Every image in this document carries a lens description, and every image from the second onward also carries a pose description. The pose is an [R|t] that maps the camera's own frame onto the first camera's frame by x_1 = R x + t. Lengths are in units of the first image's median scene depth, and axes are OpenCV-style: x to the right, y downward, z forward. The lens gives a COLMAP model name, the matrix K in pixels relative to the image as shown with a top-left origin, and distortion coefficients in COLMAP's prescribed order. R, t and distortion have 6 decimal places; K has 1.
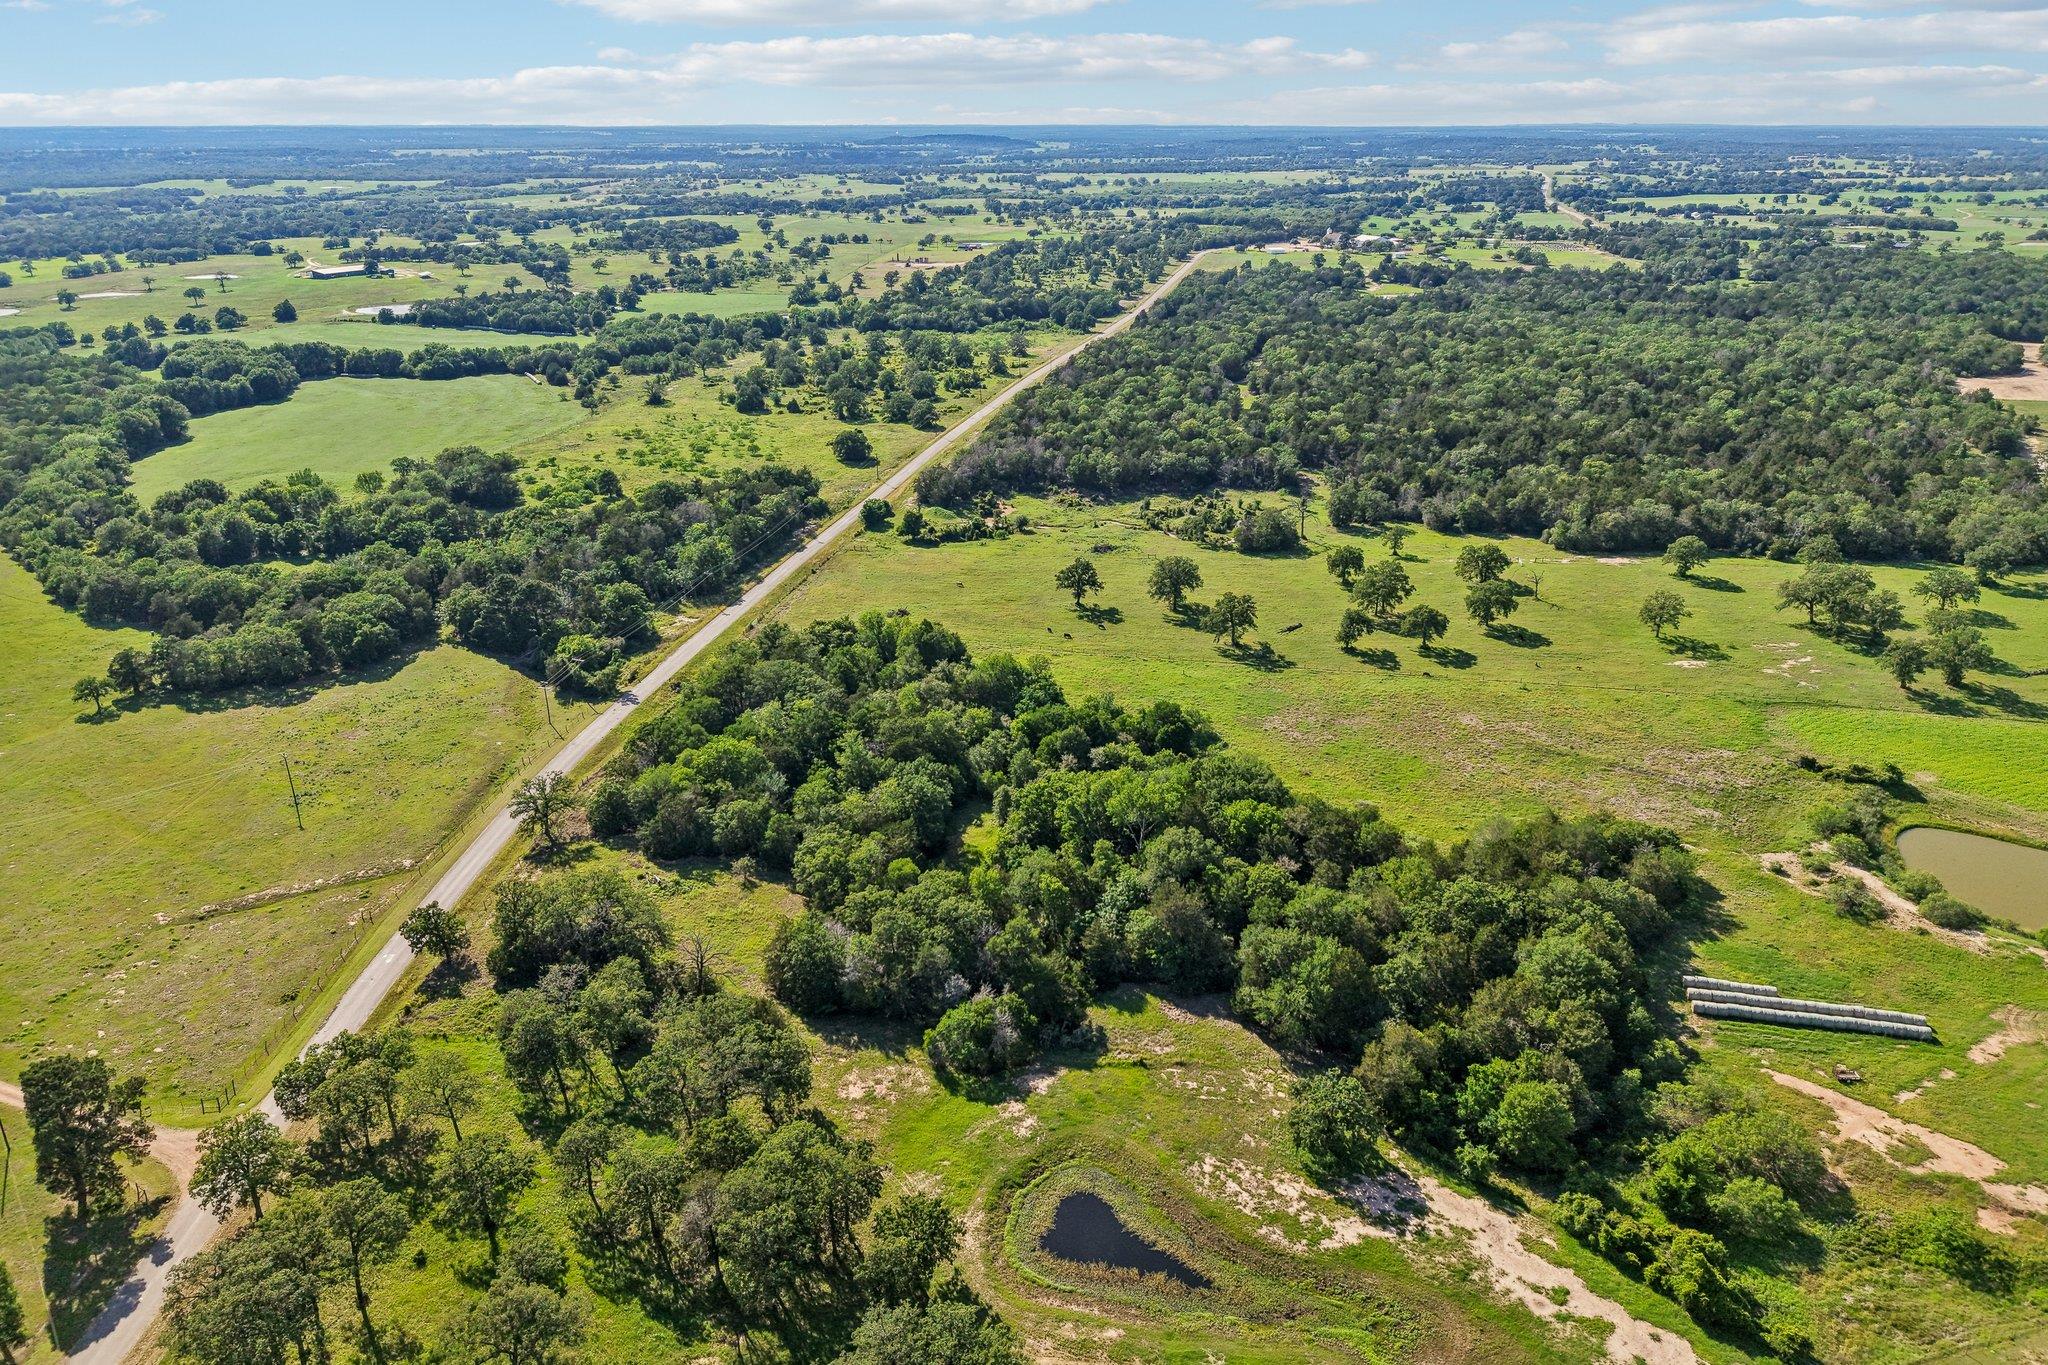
lens RADIAL K [[1369.9, 0, 1013.6], [0, 1369.9, 726.5], [0, 0, 1]] dist [0.011569, 0.000614]
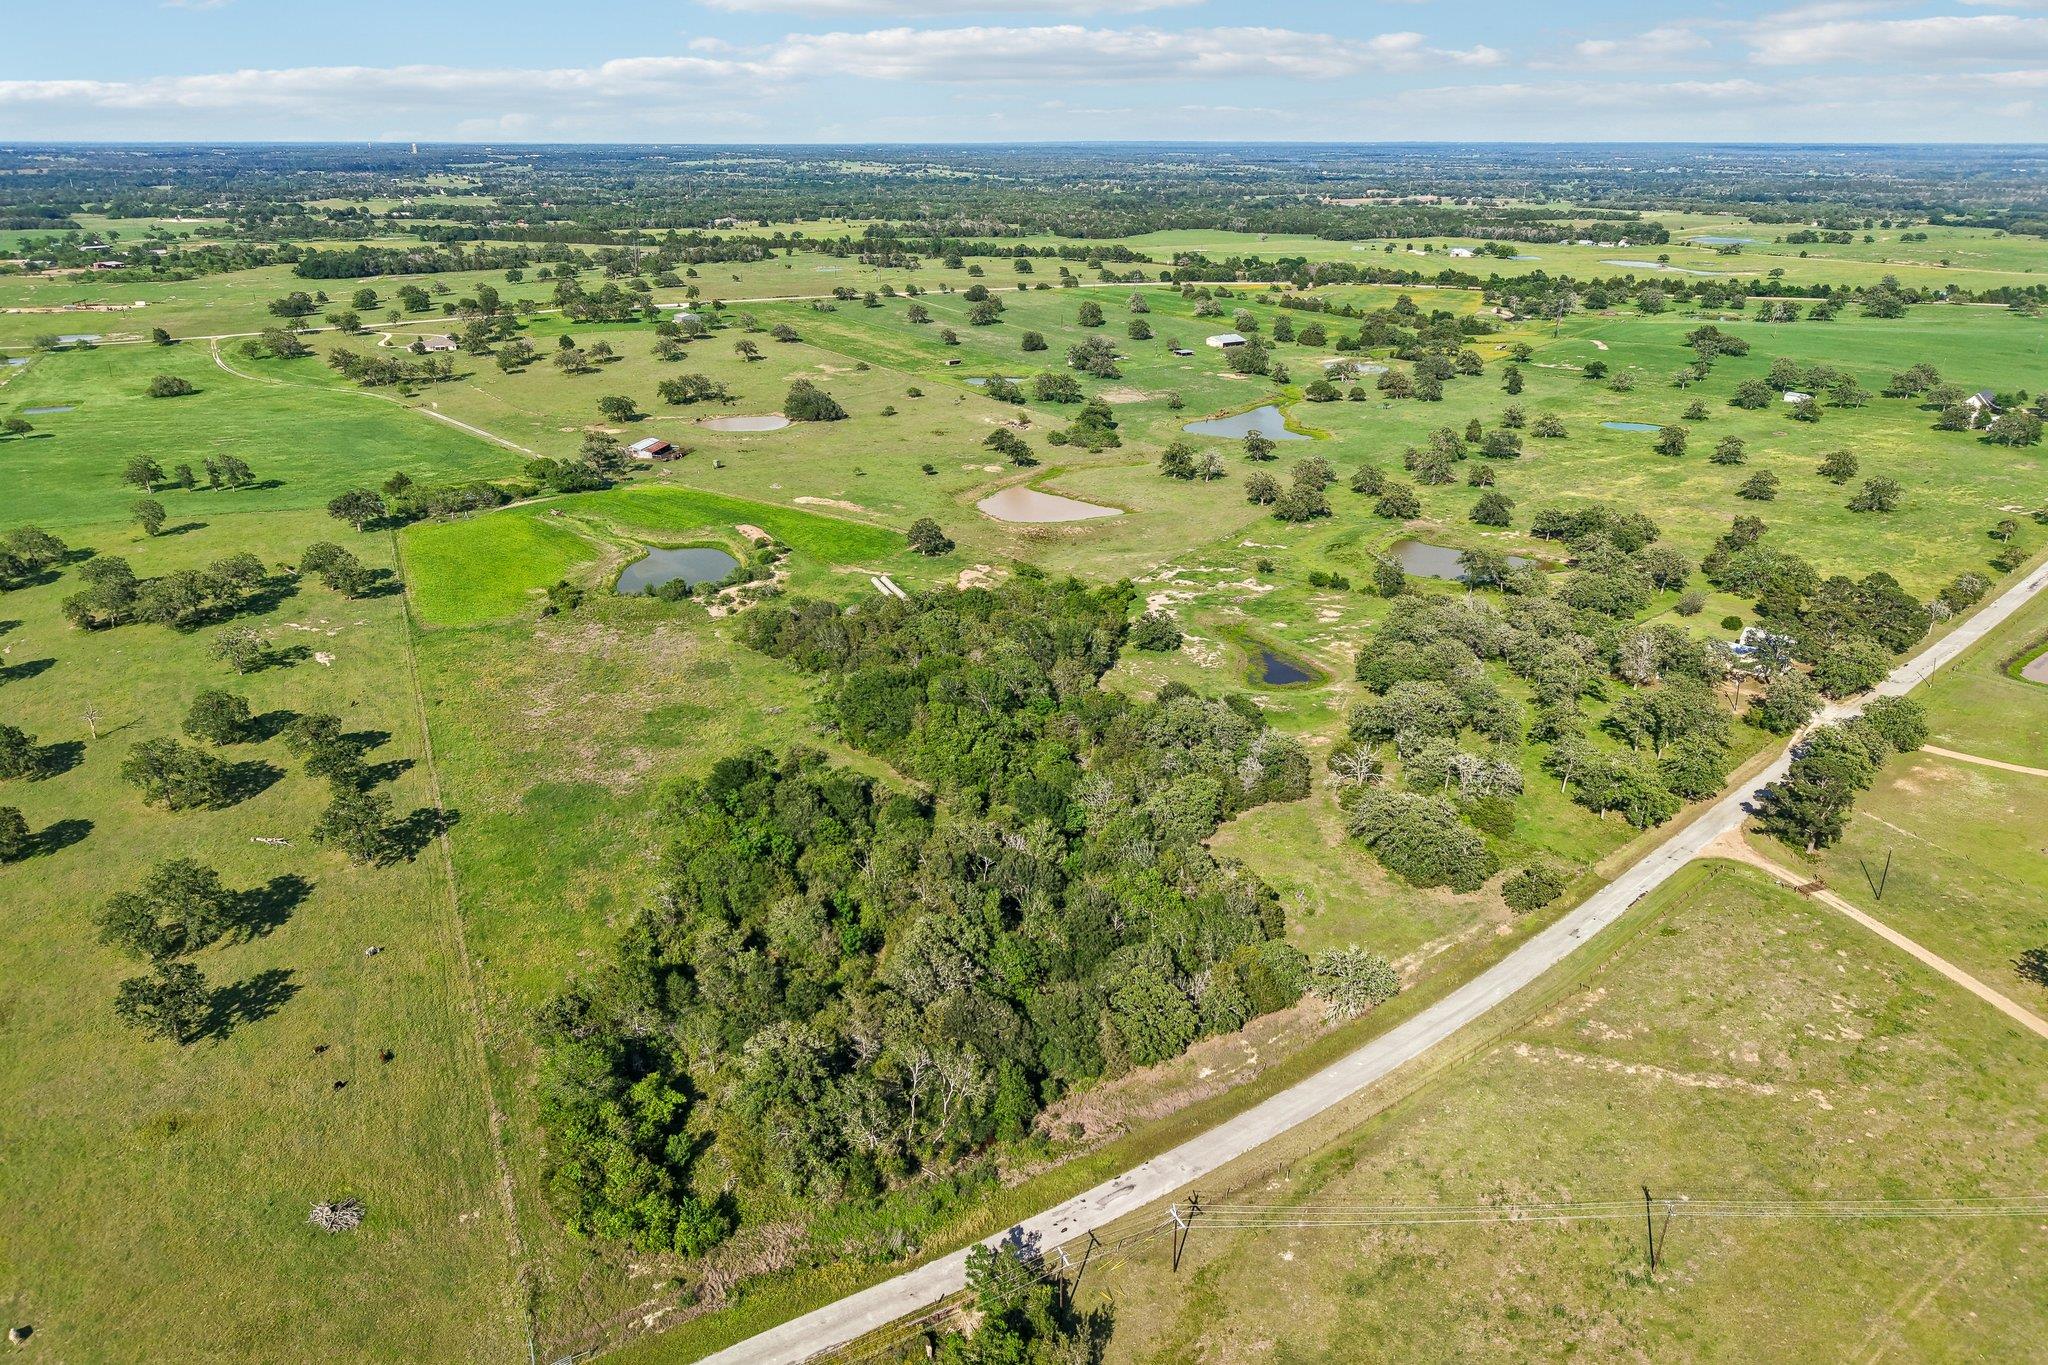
lens RADIAL K [[1398.9, 0, 1028.4], [0, 1398.9, 652.4], [0, 0, 1]] dist [0.046453, -0.085450]
pose [[-0.651657, -0.263282, 0.711355, -1.068896], [0.302793, 0.769569, 0.562210, -0.862579], [-0.695456, 0.581762, -0.421775, 1.953171]]
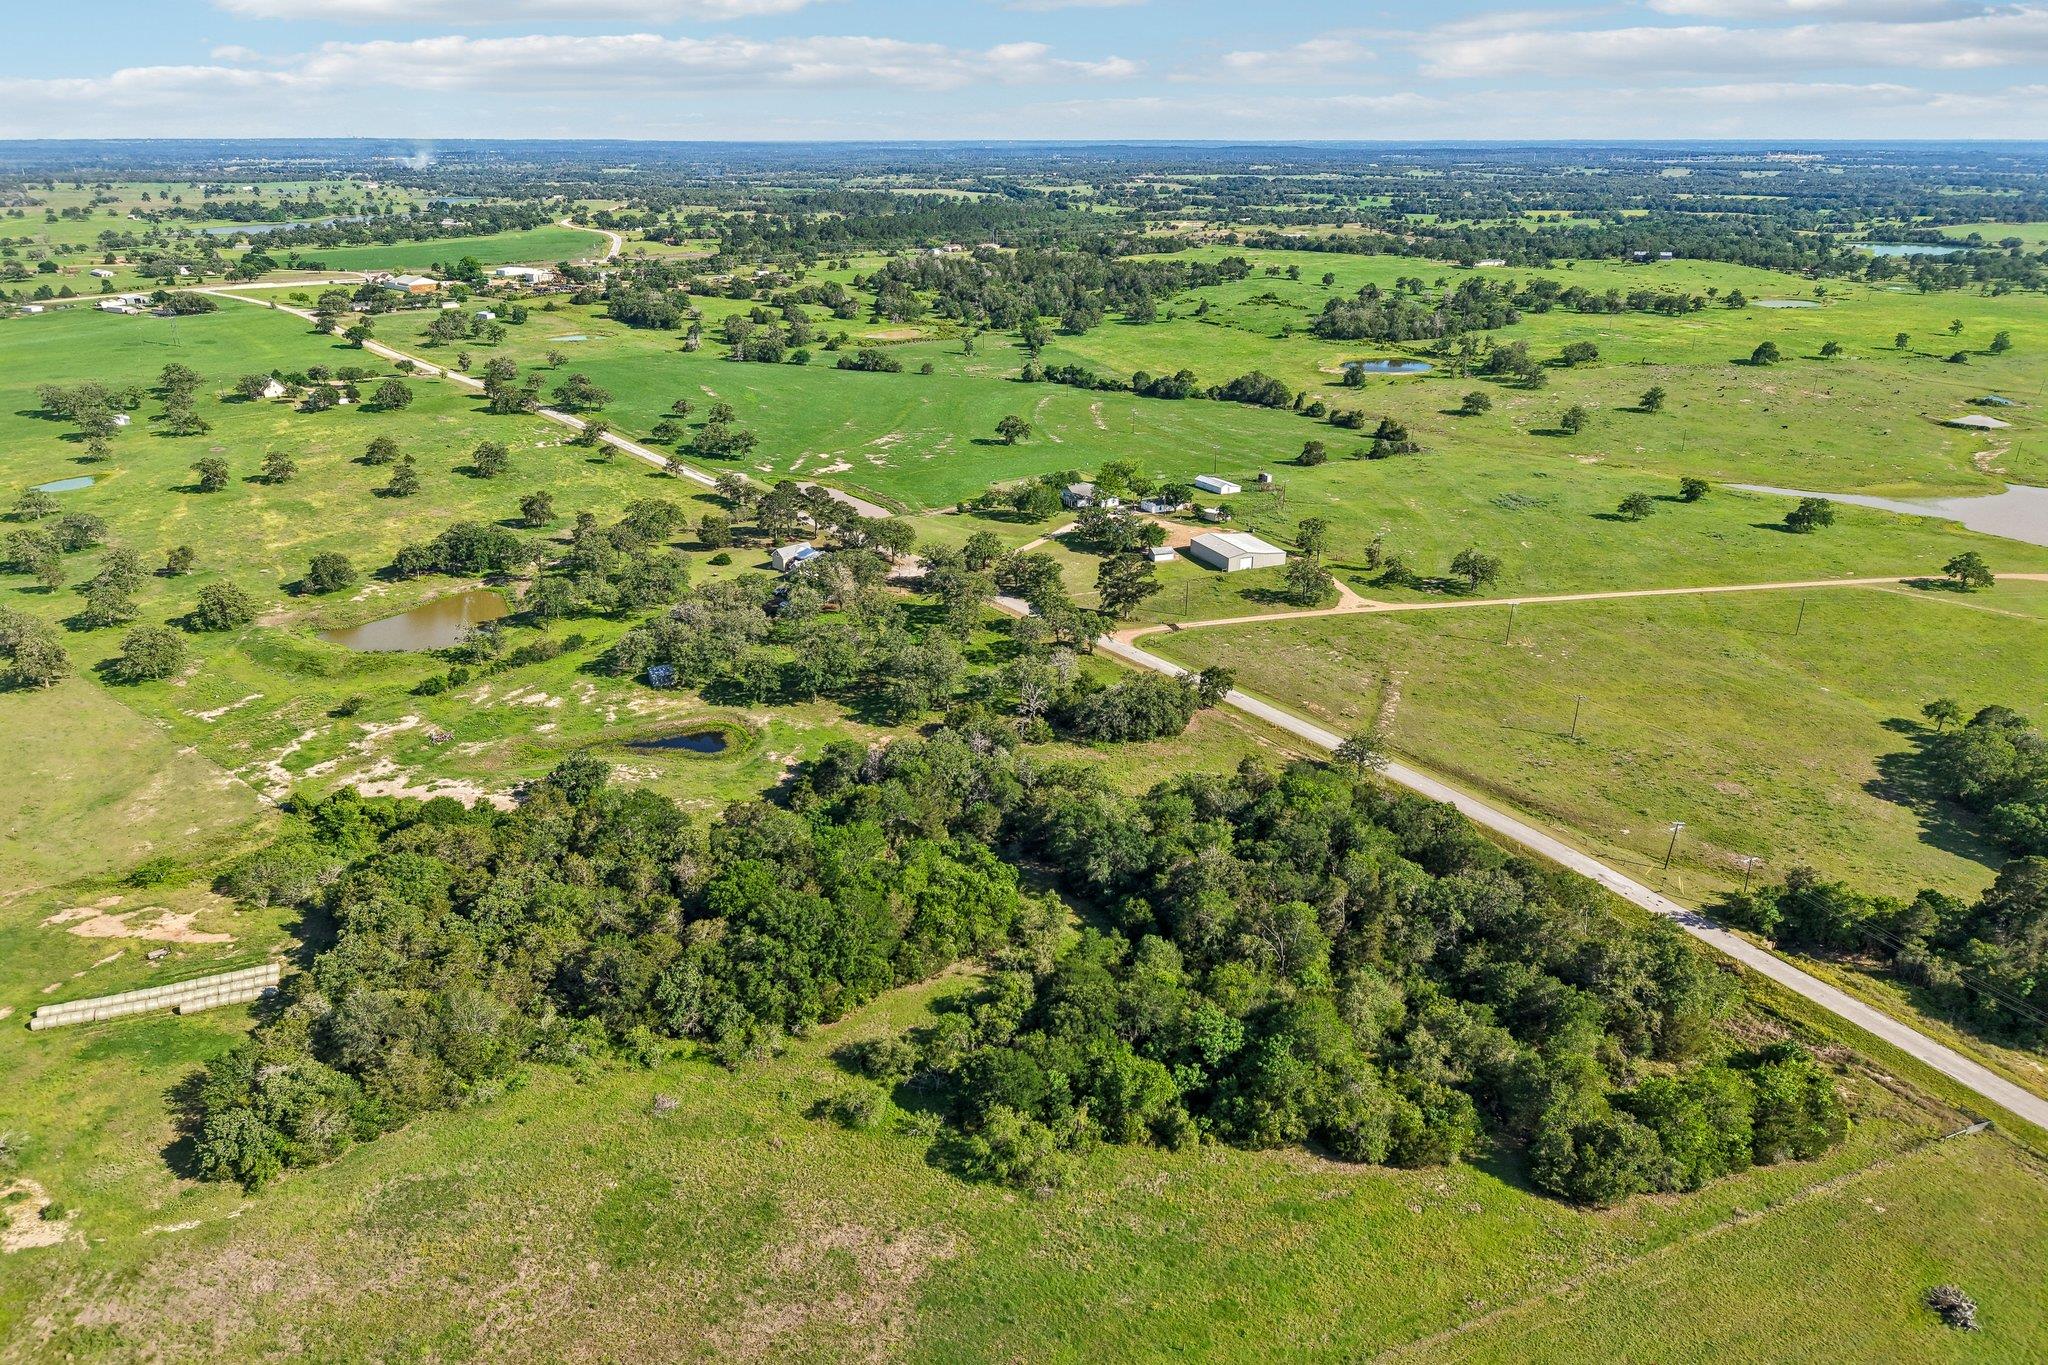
lens RADIAL K [[1359.5, 0, 1030.2], [0, 1359.5, 680.5], [0, 0, 1]] dist [0.031067, -0.039252]
pose [[-0.776701, 0.234894, -0.584431, 0.688657], [-0.253252, 0.733098, 0.631214, -0.858666], [0.576714, 0.638273, -0.509911, 1.951793]]
